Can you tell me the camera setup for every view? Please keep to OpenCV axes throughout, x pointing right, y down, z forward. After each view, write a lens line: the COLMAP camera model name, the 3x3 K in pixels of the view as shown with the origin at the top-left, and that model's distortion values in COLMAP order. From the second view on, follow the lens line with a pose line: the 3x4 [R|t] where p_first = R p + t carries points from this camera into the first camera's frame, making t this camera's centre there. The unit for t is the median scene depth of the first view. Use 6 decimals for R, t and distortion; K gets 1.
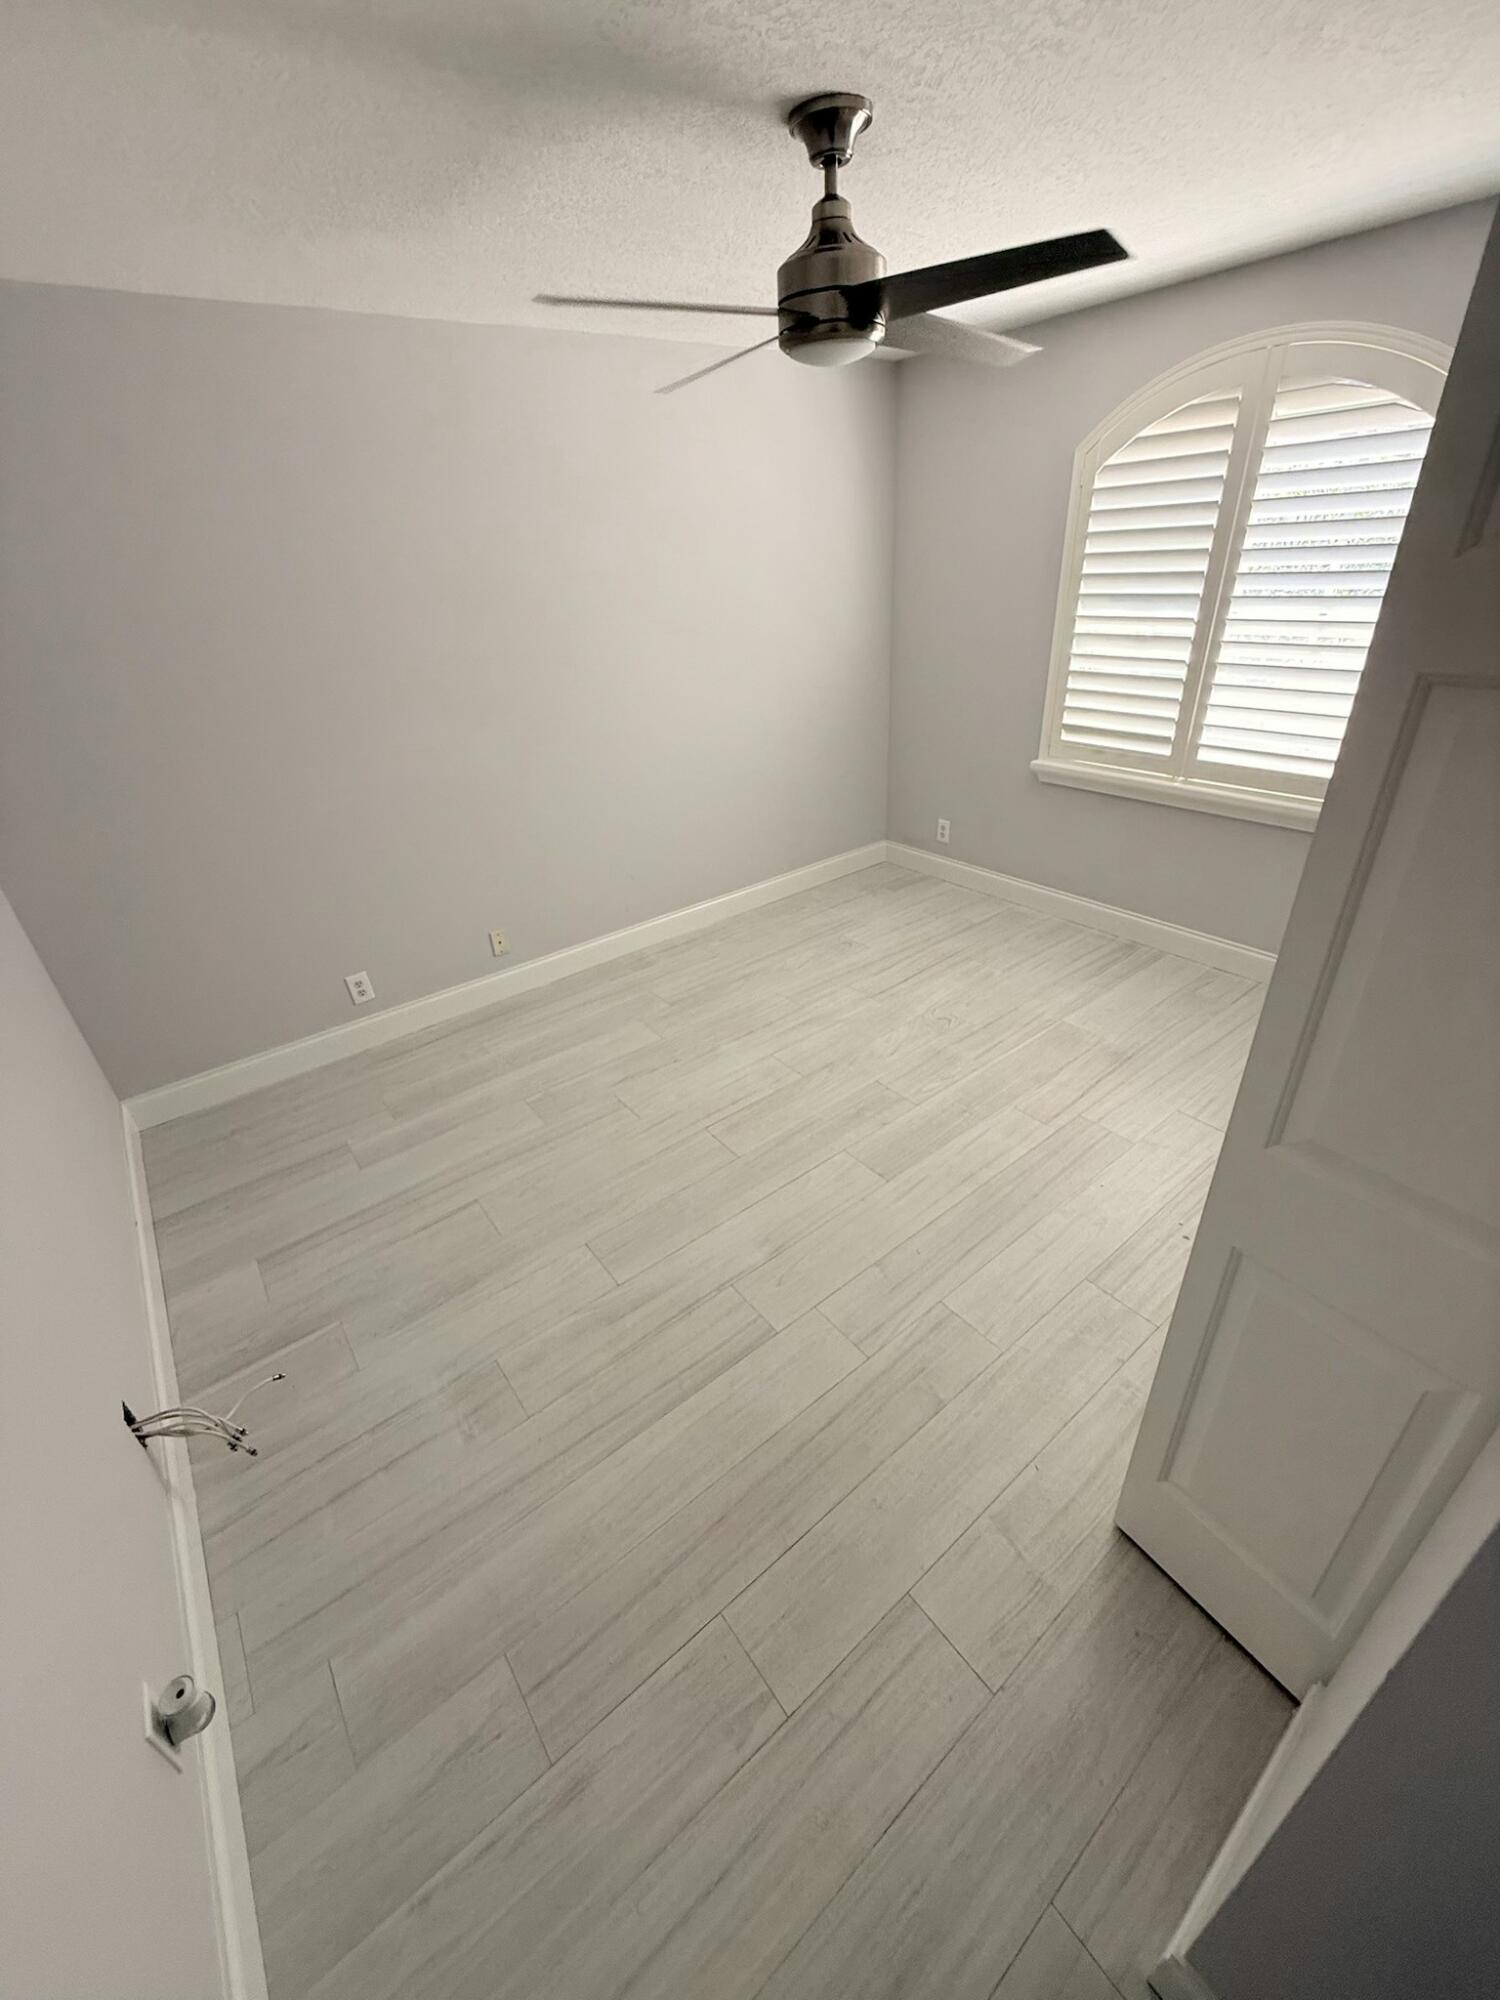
lens RADIAL K [[797.2, 0, 748.1], [0, 797.2, 992.8], [0, 0, 1]] dist [-0.002339, -0.000032]
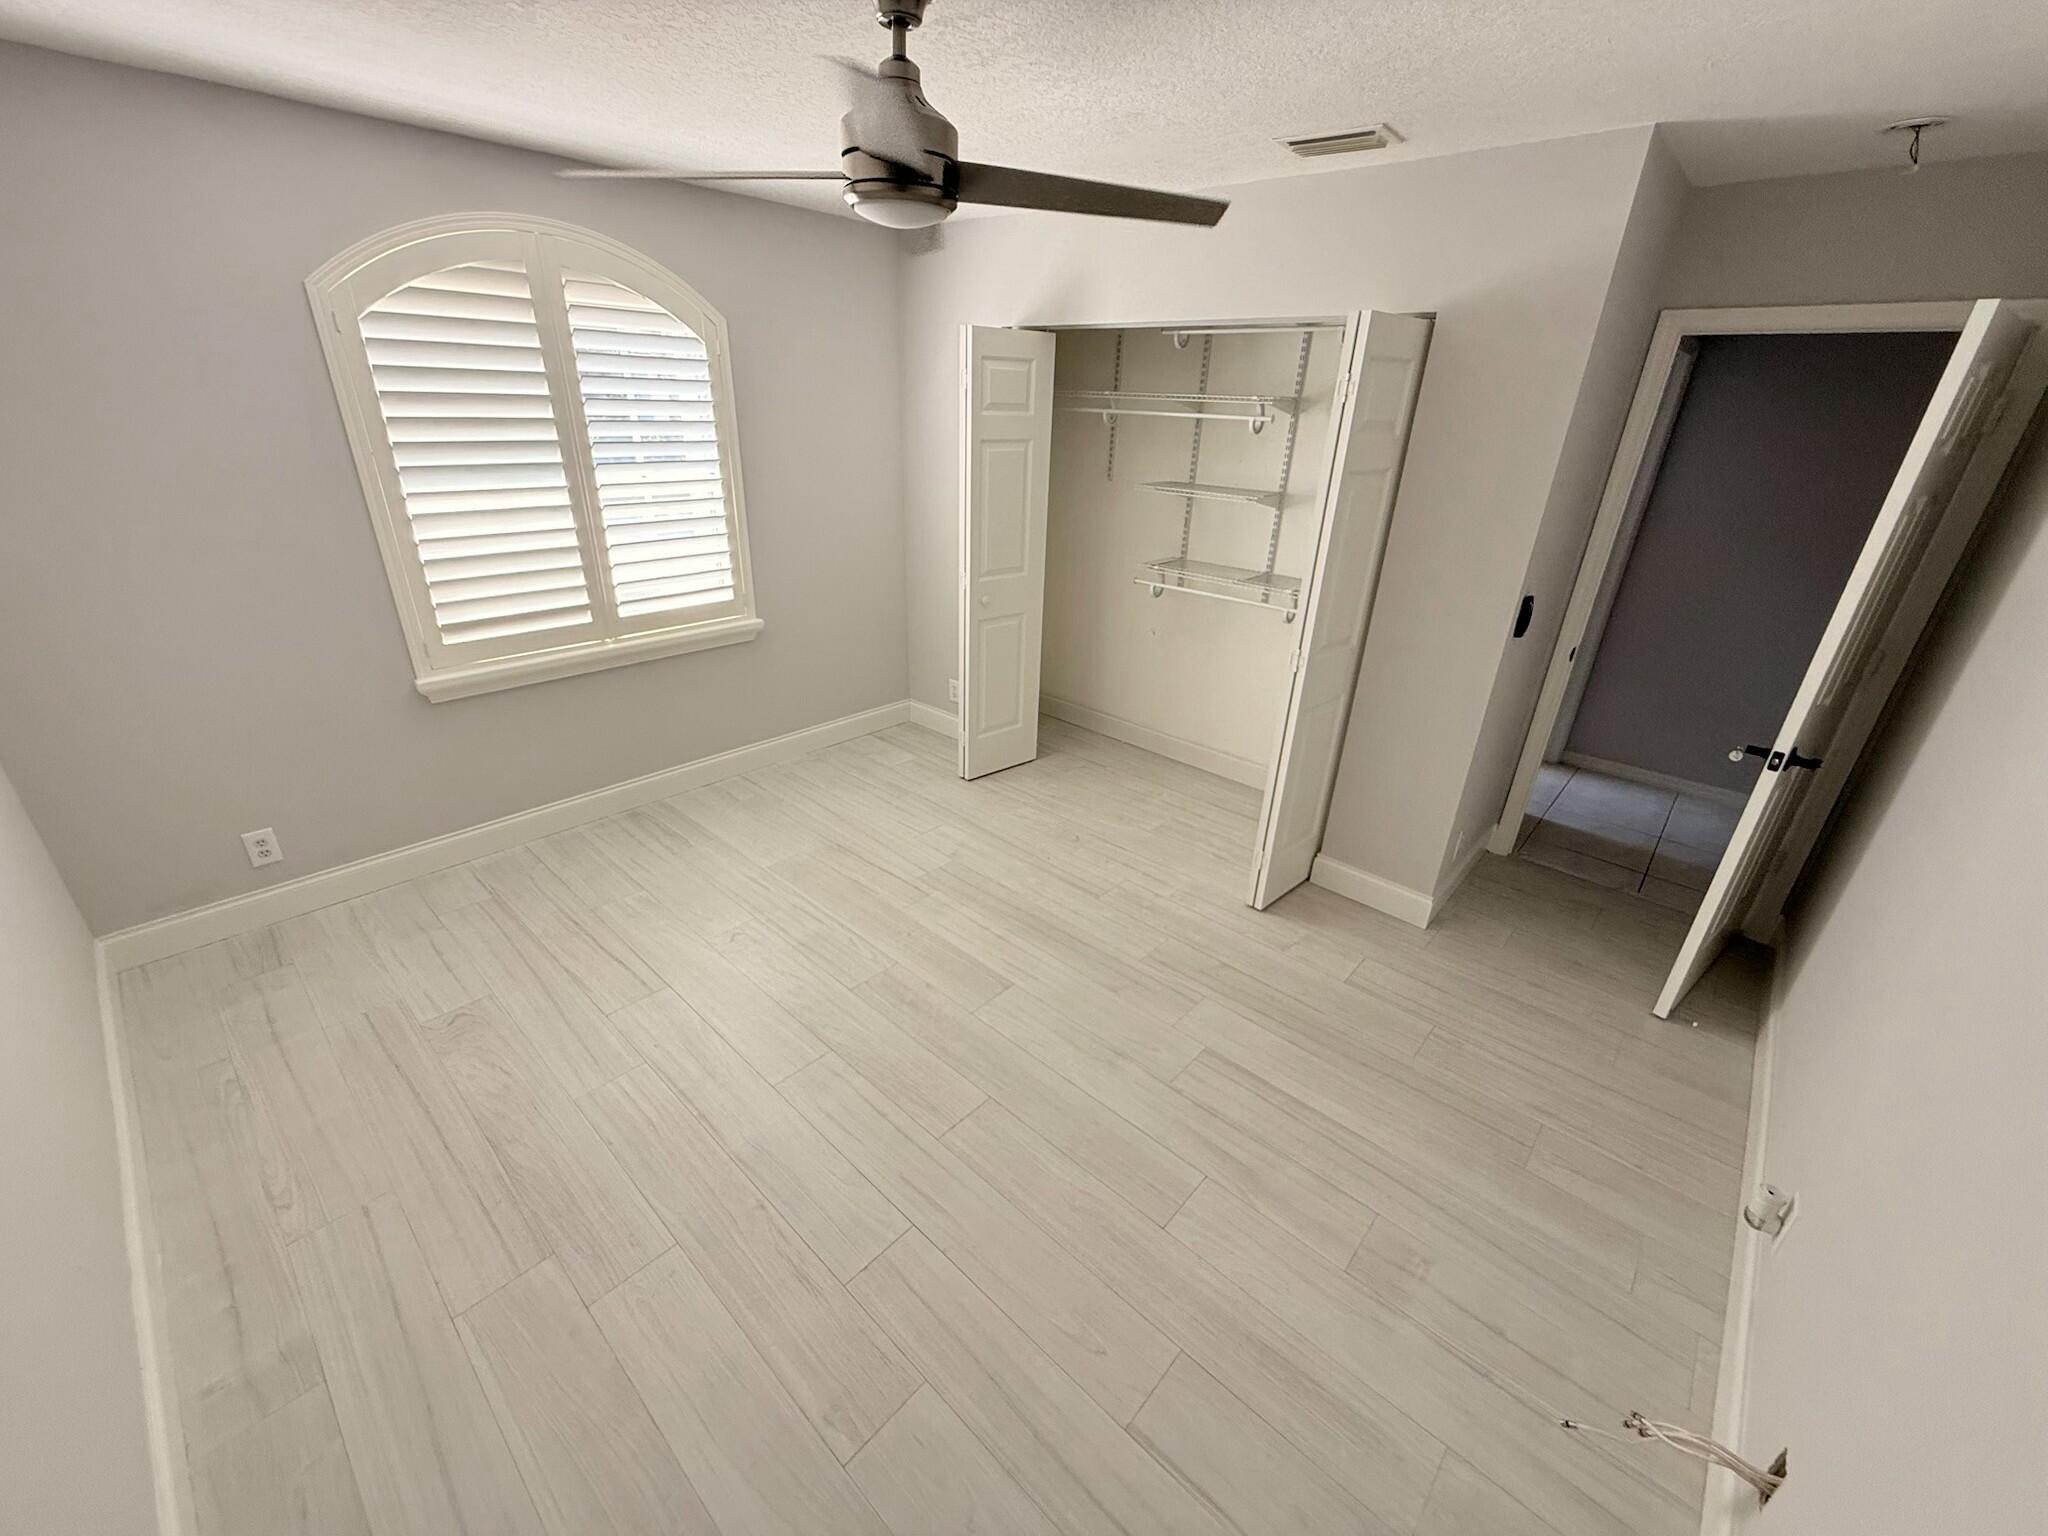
lens RADIAL K [[816.3, 0, 1018.4], [0, 816.3, 767.9], [0, 0, 1]] dist [-0.002339, -0.000032]
pose [[-0.167309, -0.360133, 0.917776, -0.563878], [0.459963, 0.794866, 0.395754, -0.329648], [-0.872033, 0.488356, 0.032660, 0.639086]]
